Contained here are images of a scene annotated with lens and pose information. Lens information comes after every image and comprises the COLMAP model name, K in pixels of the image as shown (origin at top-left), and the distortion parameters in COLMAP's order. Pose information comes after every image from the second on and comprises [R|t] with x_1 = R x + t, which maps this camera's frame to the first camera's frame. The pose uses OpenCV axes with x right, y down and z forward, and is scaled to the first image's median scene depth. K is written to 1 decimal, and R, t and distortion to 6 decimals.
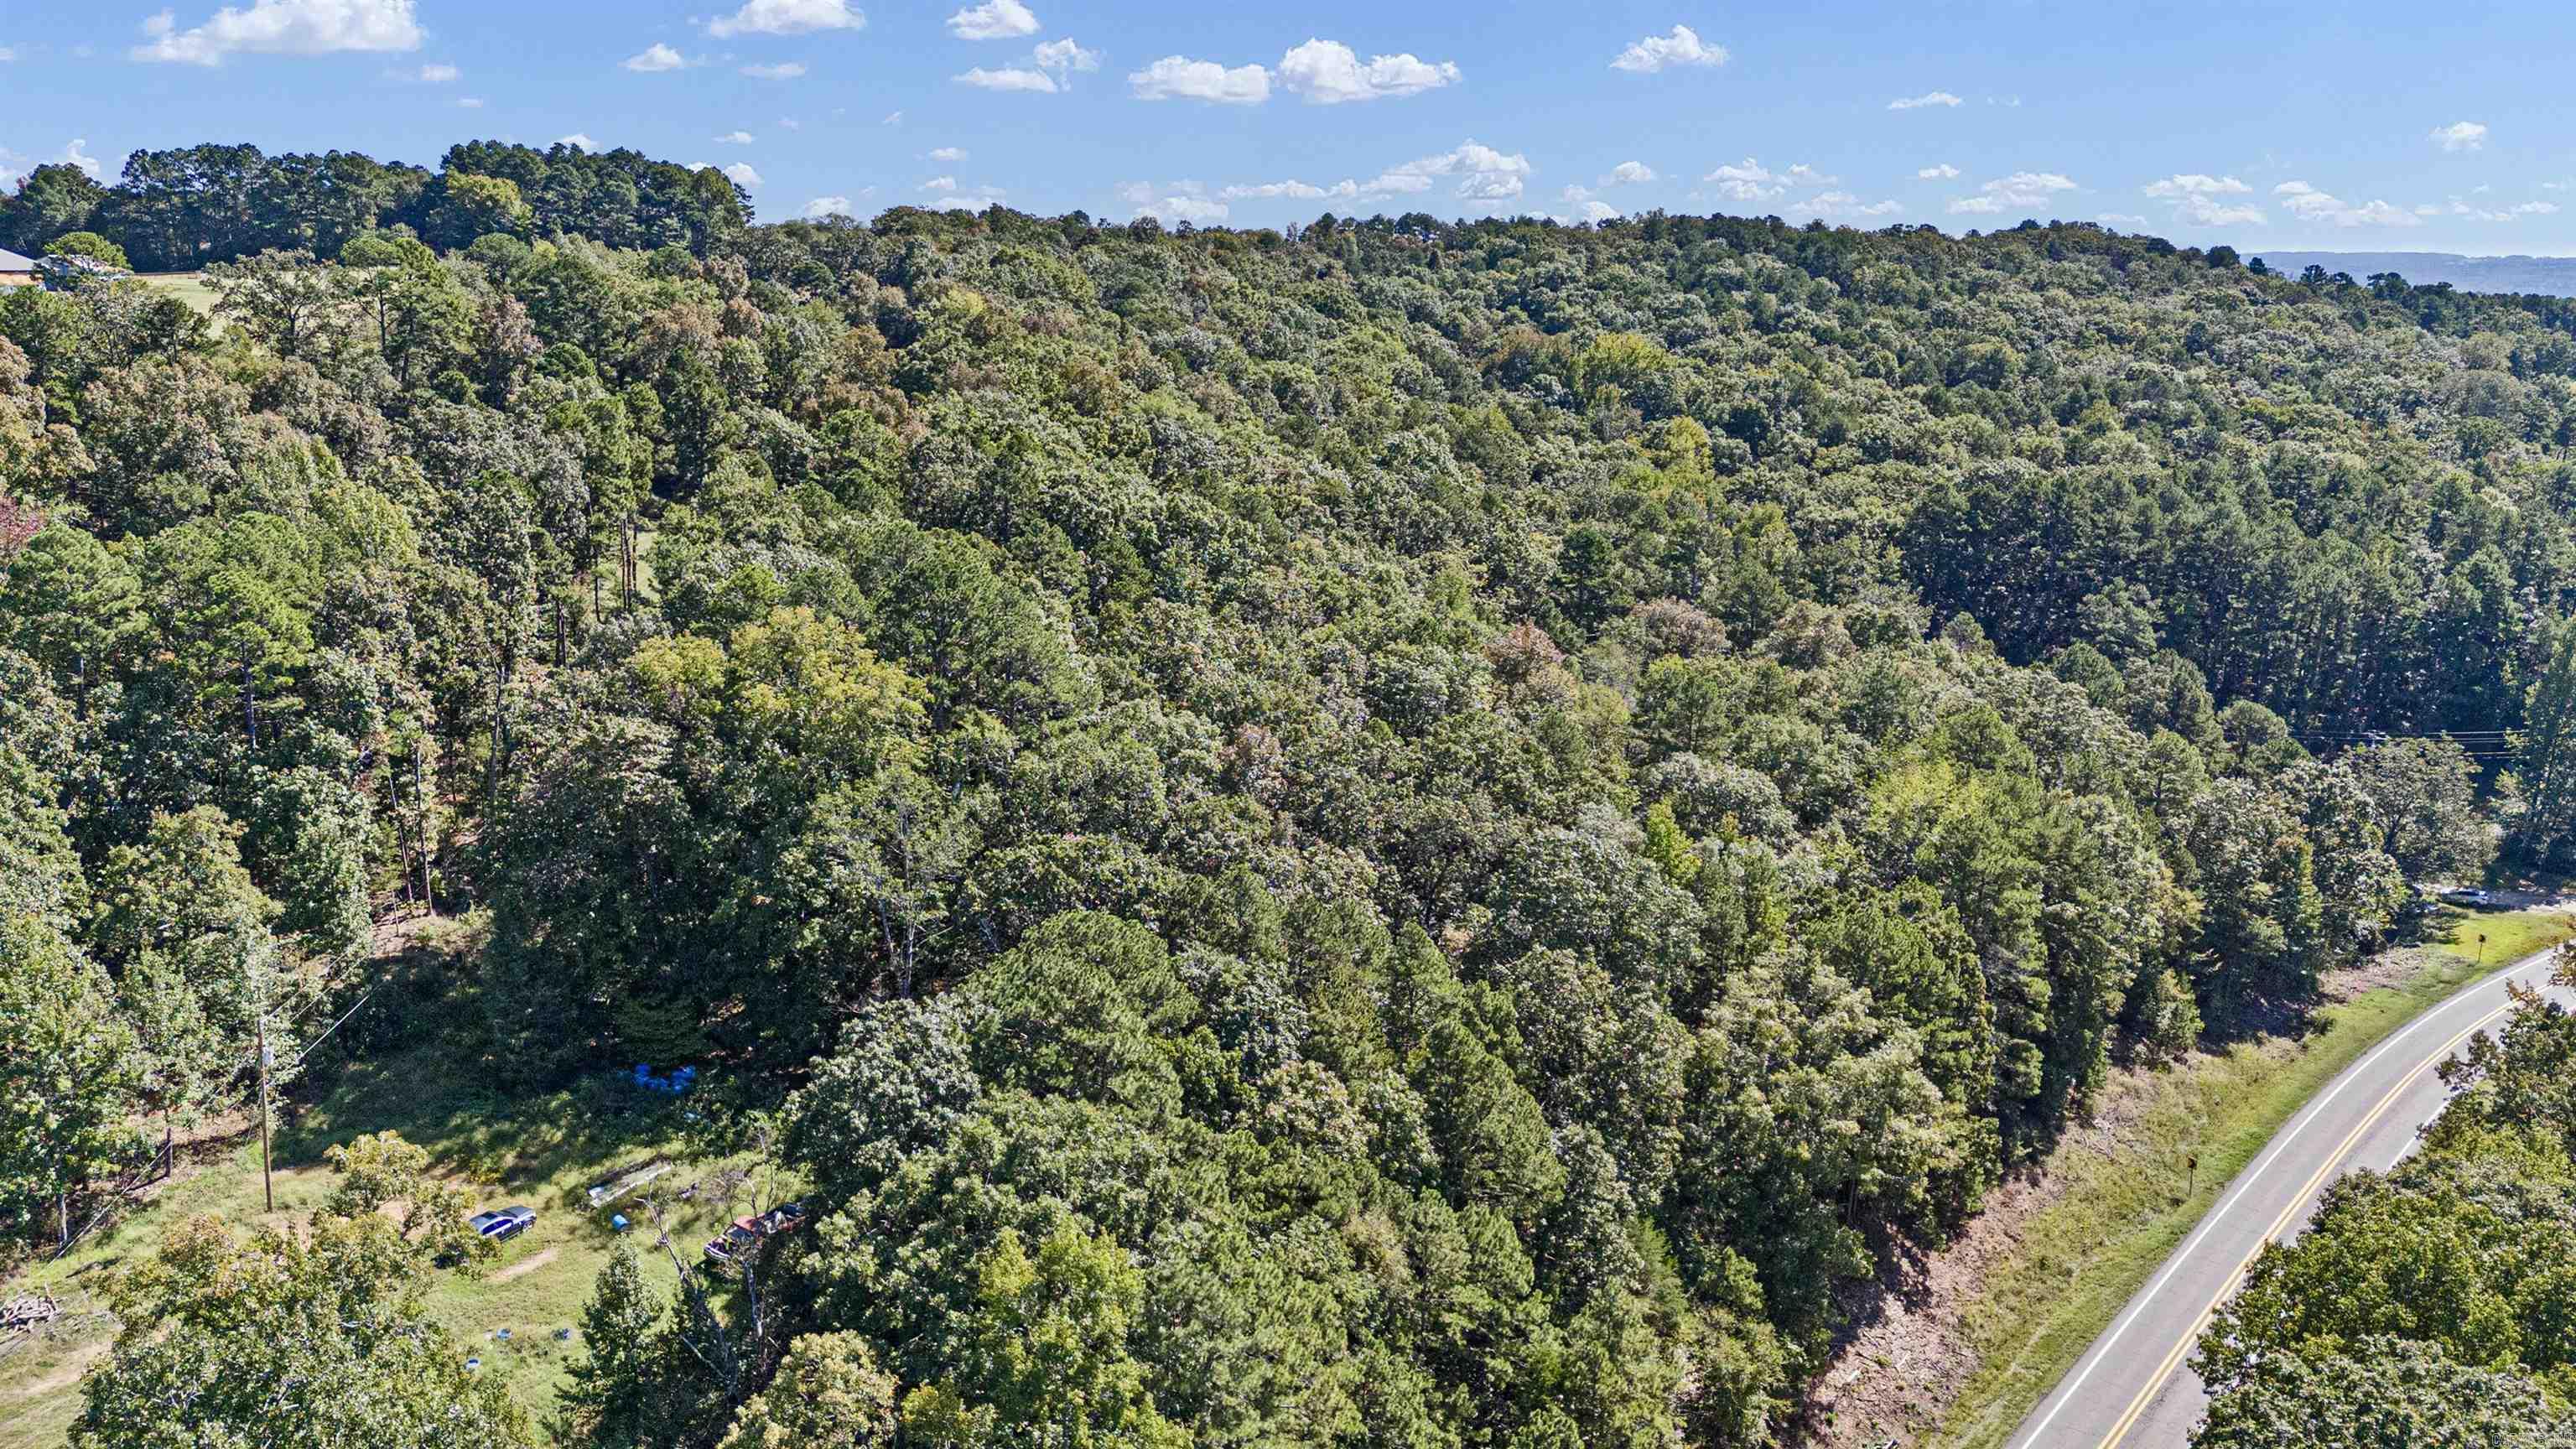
lens RADIAL K [[1912.6, 0, 1273.8], [0, 1912.6, 728.9], [0, 0, 1]] dist [0.071969, -0.070999]
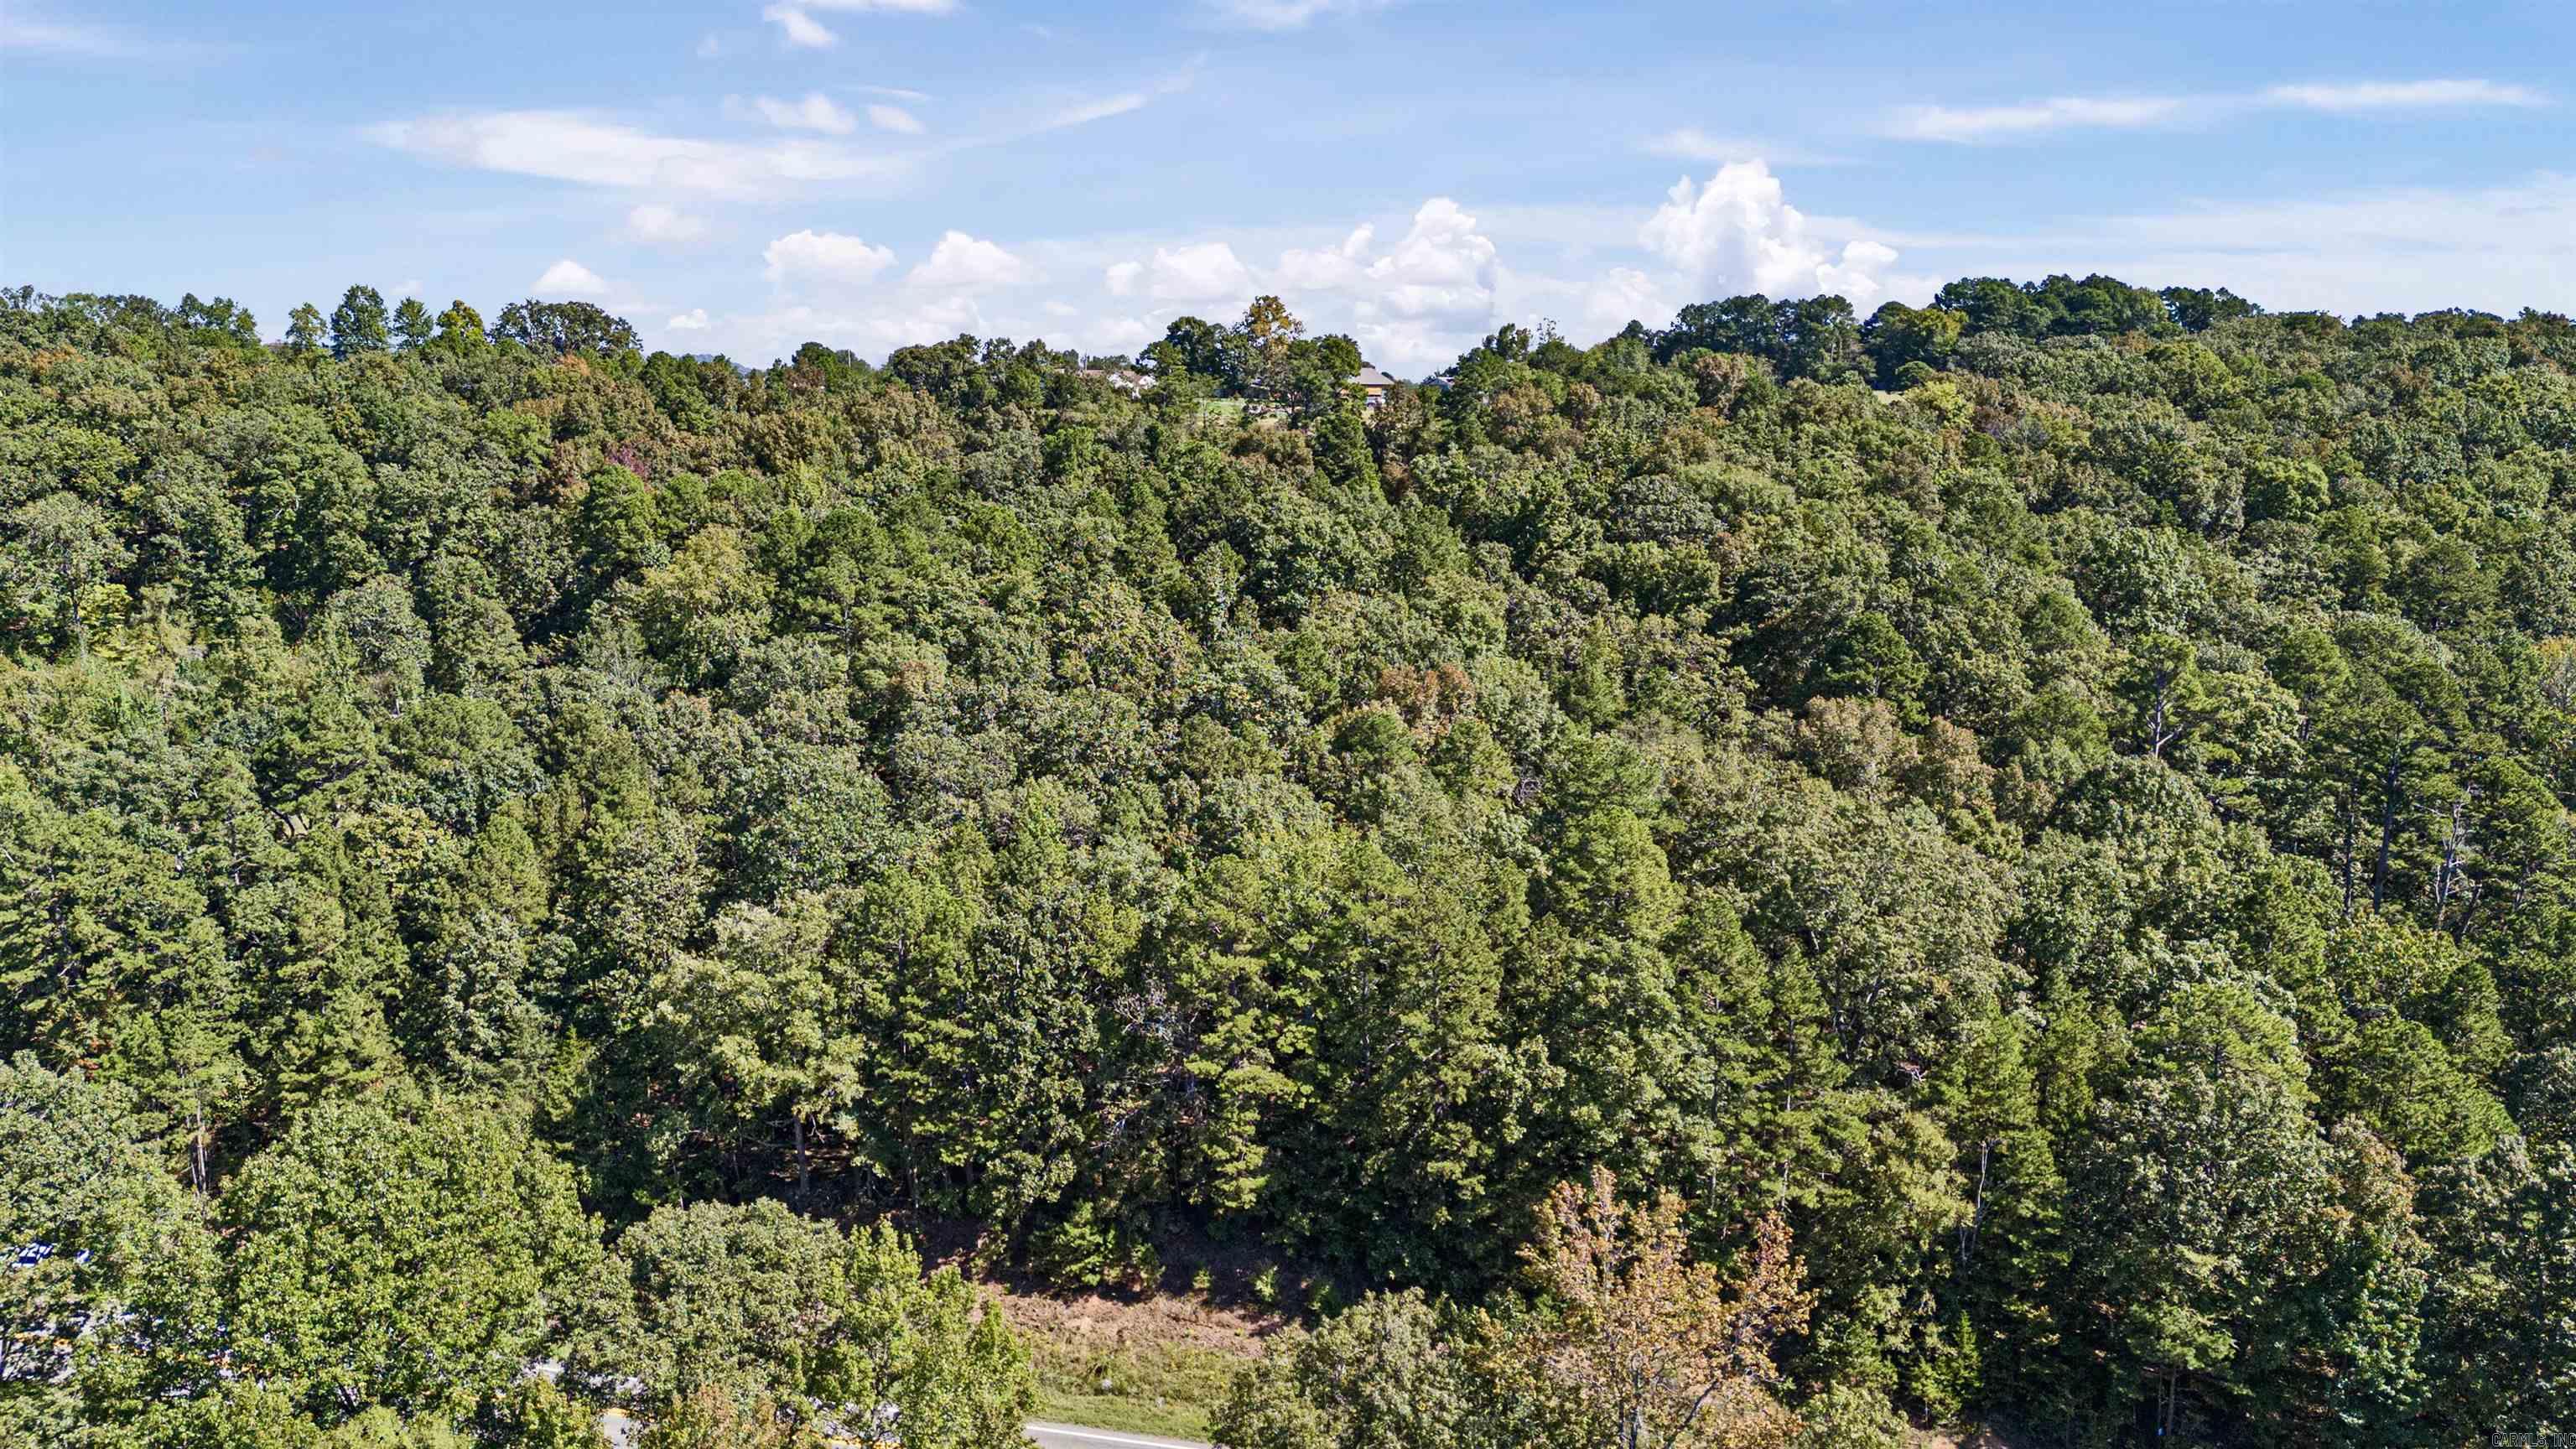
lens RADIAL K [[1912.6, 0, 1279.6], [0, 1912.6, 734.4], [0, 0, 1]] dist [0.071969, -0.070999]
pose [[0.503561, 0.141573, -0.852281, 0.585256], [-0.213531, 0.976273, 0.036007, -0.025228], [0.837156, 0.163856, 0.521844, 0.296226]]
